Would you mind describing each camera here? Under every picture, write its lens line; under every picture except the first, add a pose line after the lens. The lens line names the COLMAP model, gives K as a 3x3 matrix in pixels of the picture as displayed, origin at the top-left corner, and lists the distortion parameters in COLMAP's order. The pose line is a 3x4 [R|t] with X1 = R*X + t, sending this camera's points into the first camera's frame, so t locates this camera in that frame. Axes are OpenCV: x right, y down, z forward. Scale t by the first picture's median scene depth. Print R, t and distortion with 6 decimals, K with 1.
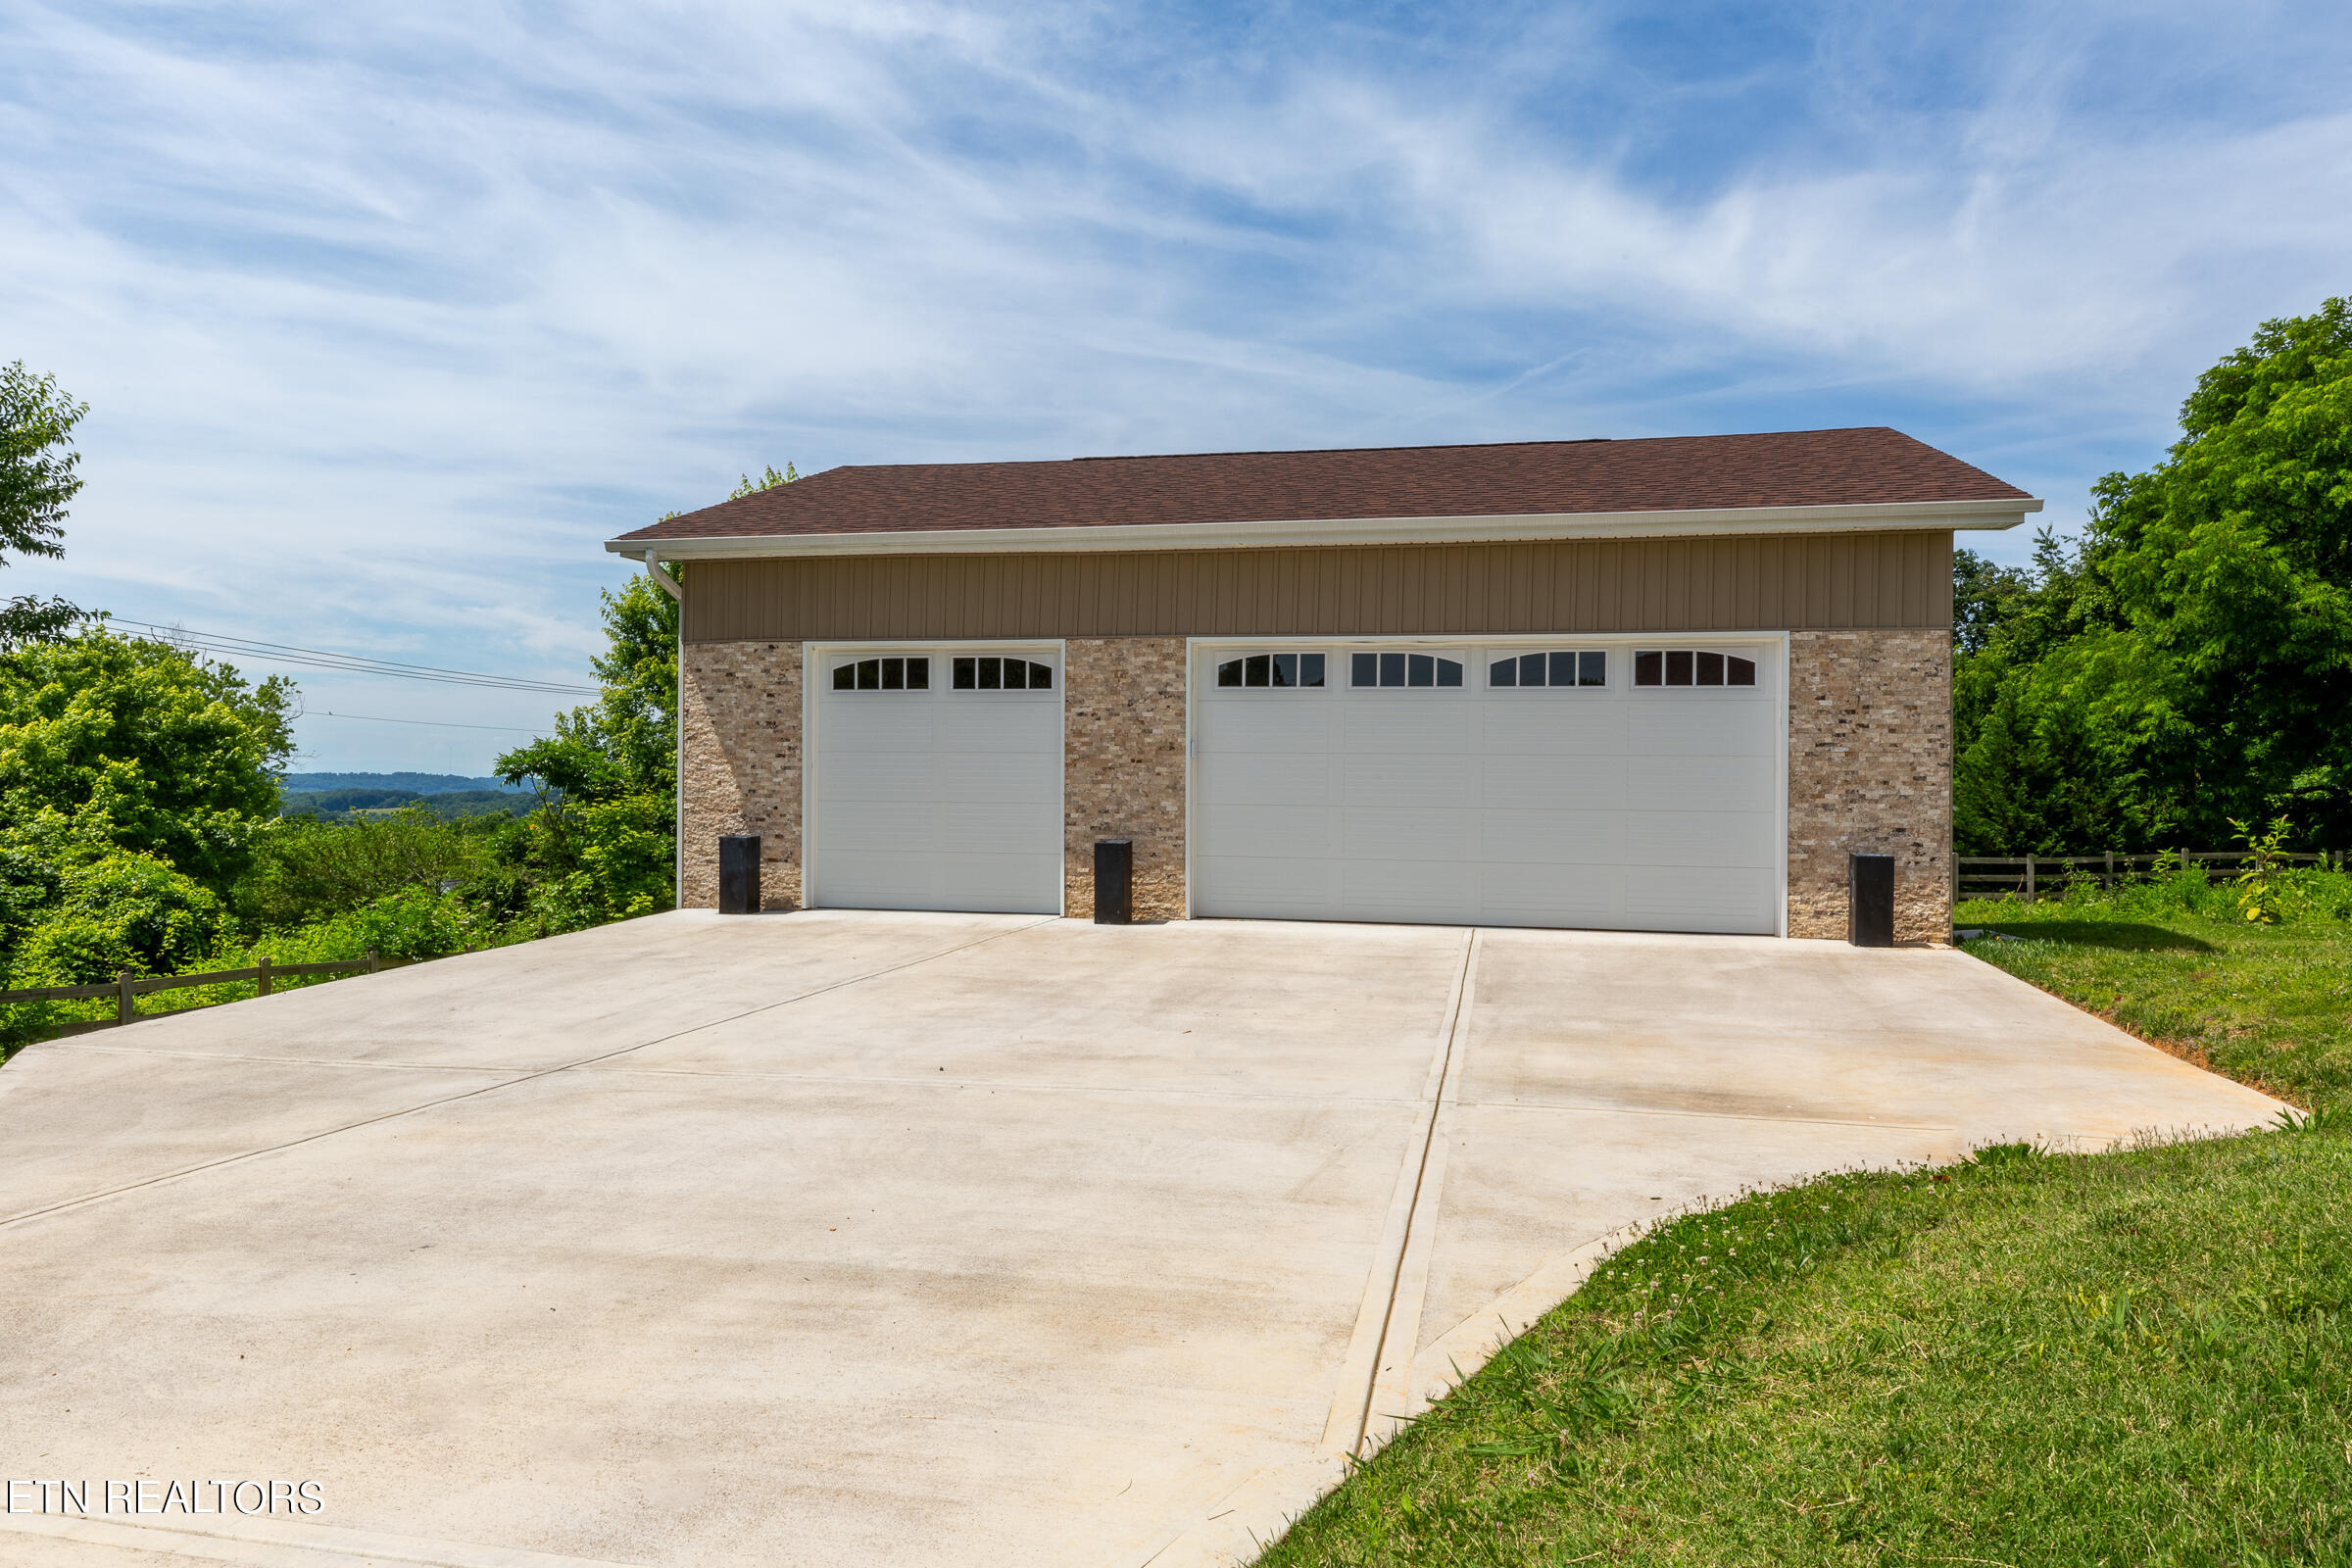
lens RADIAL K [[1537.7, 0, 1176.0], [0, 1537.7, 784.0], [0, 0, 1]] dist [0.005041, -0.000487]
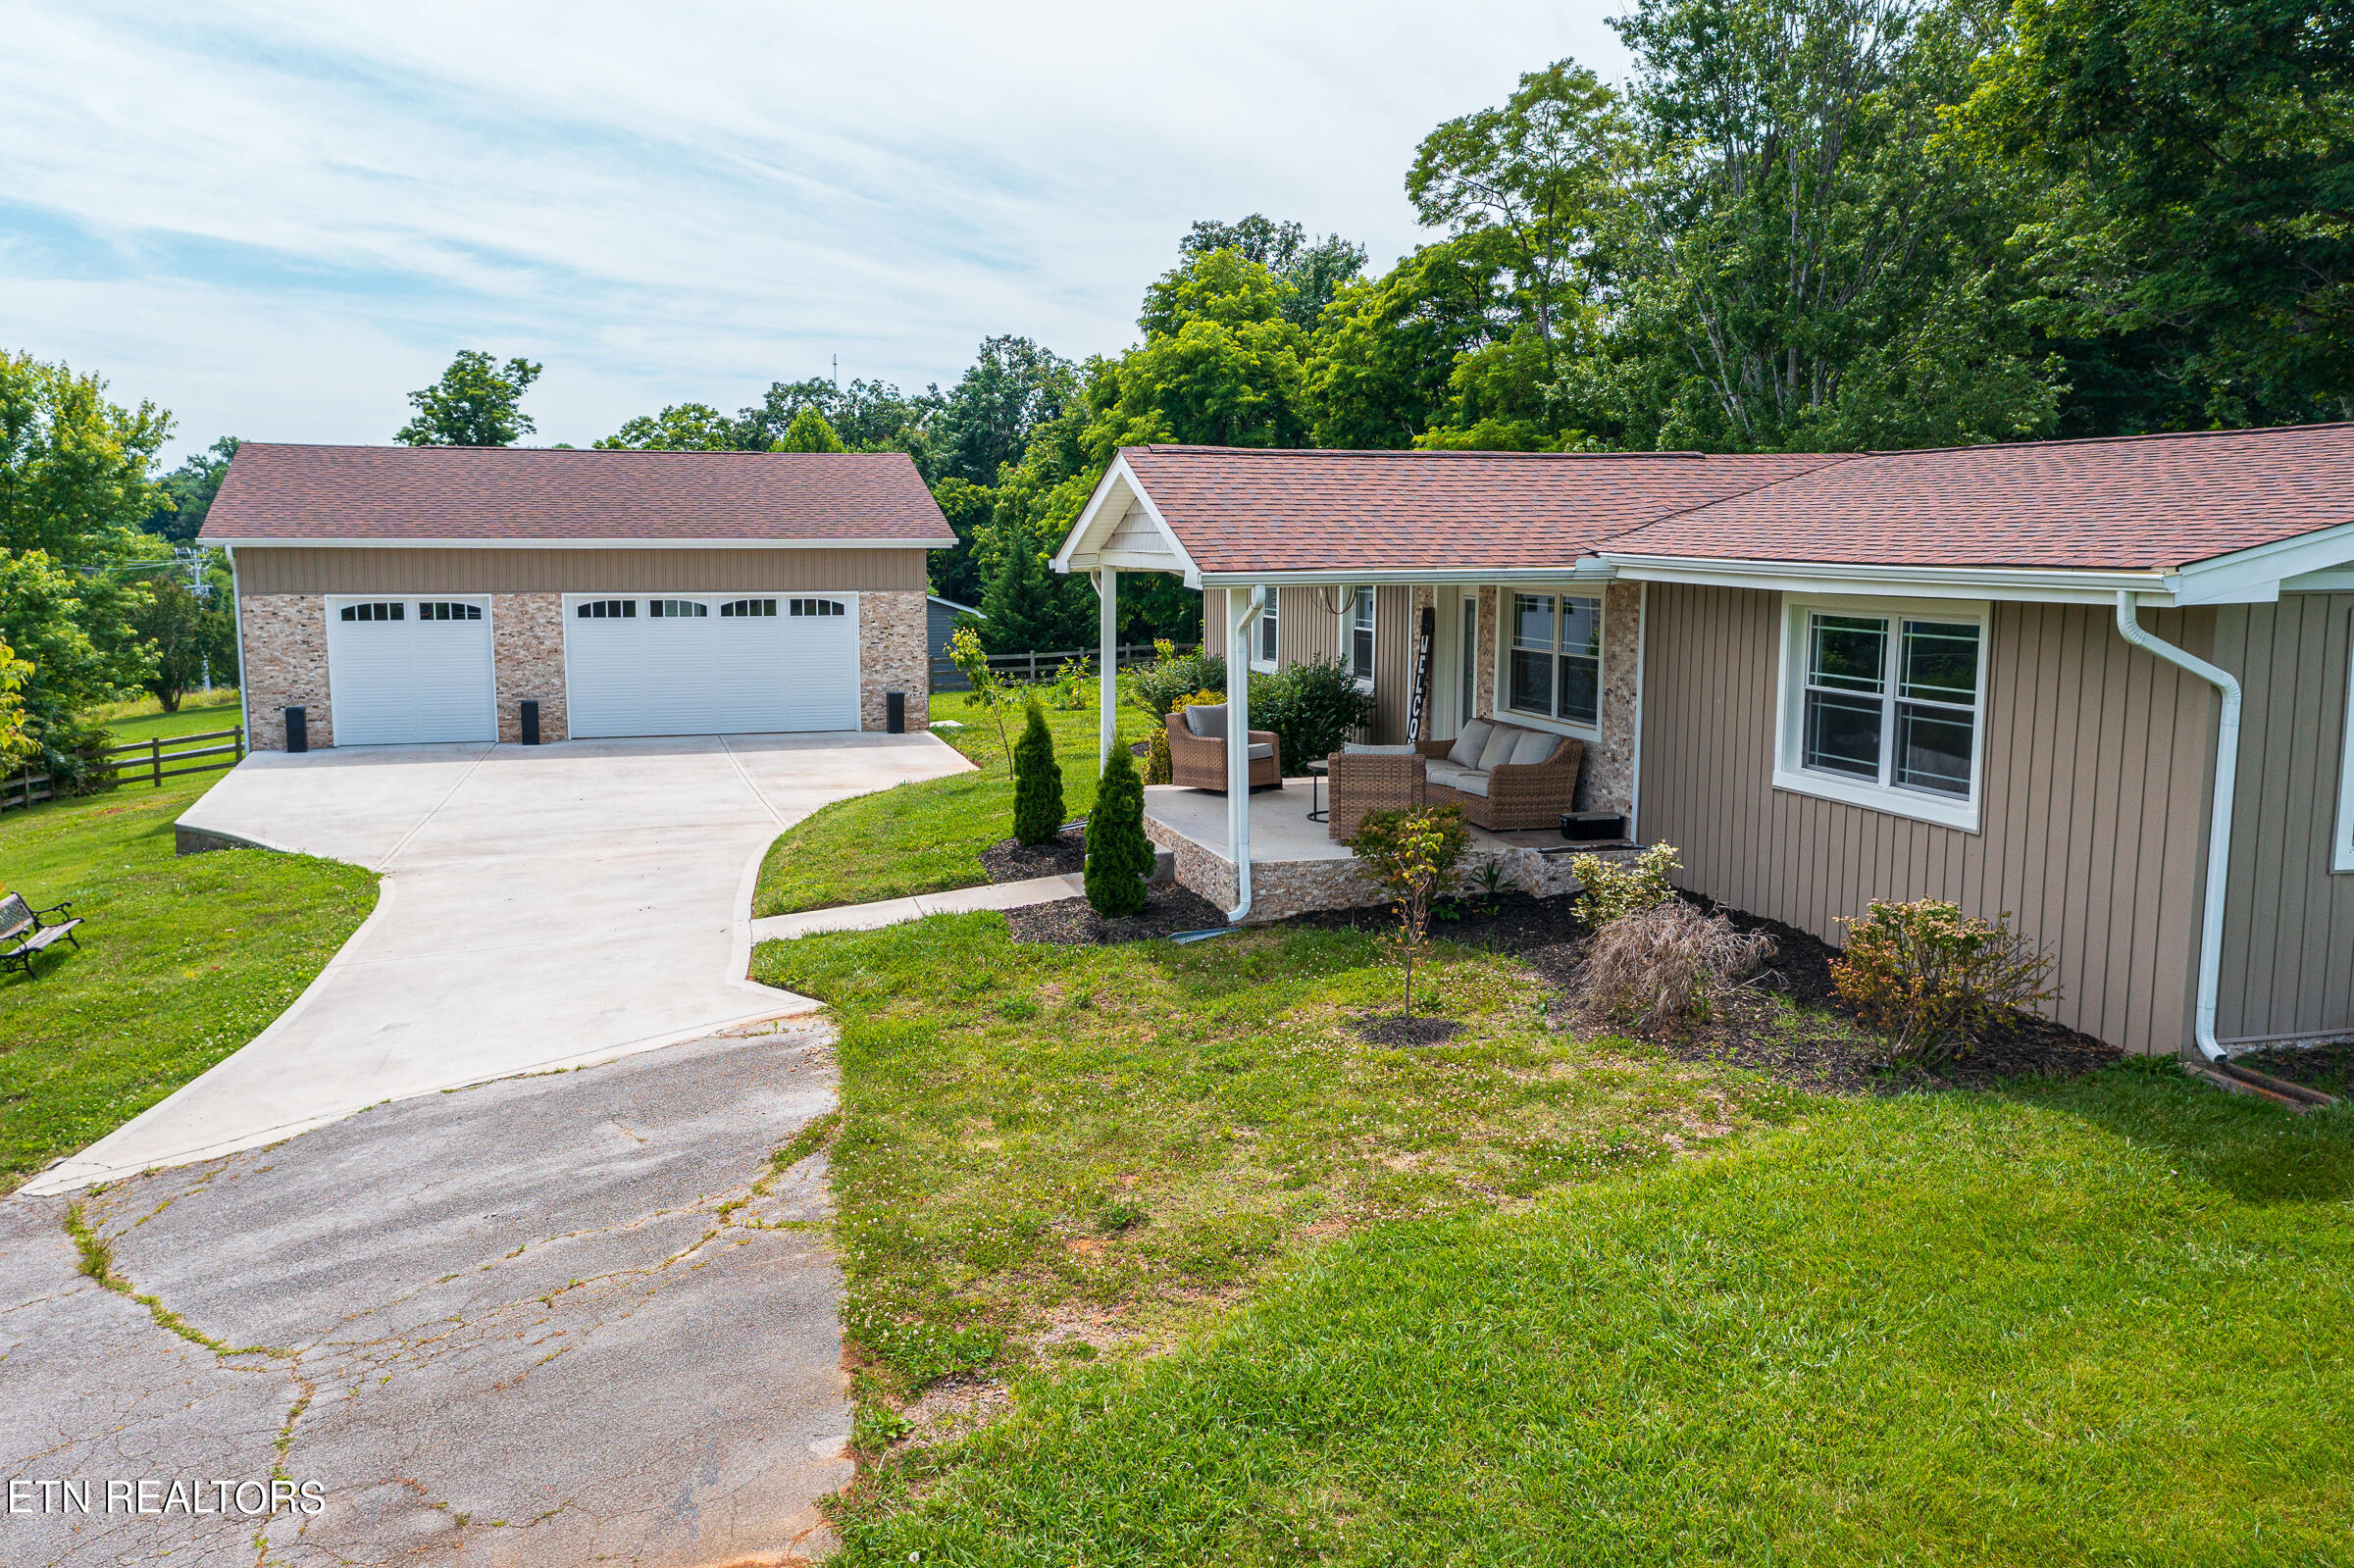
lens RADIAL K [[1851.5, 0, 1177.0], [0, 1851.5, 784.0], [0, 0, 1]] dist [-0.001389, -0.000169]
pose [[0.859369, -0.075658, 0.505727, -0.508878], [0.007198, 0.990686, 0.135978, -0.164755], [-0.511305, -0.113215, 0.851910, -1.357234]]
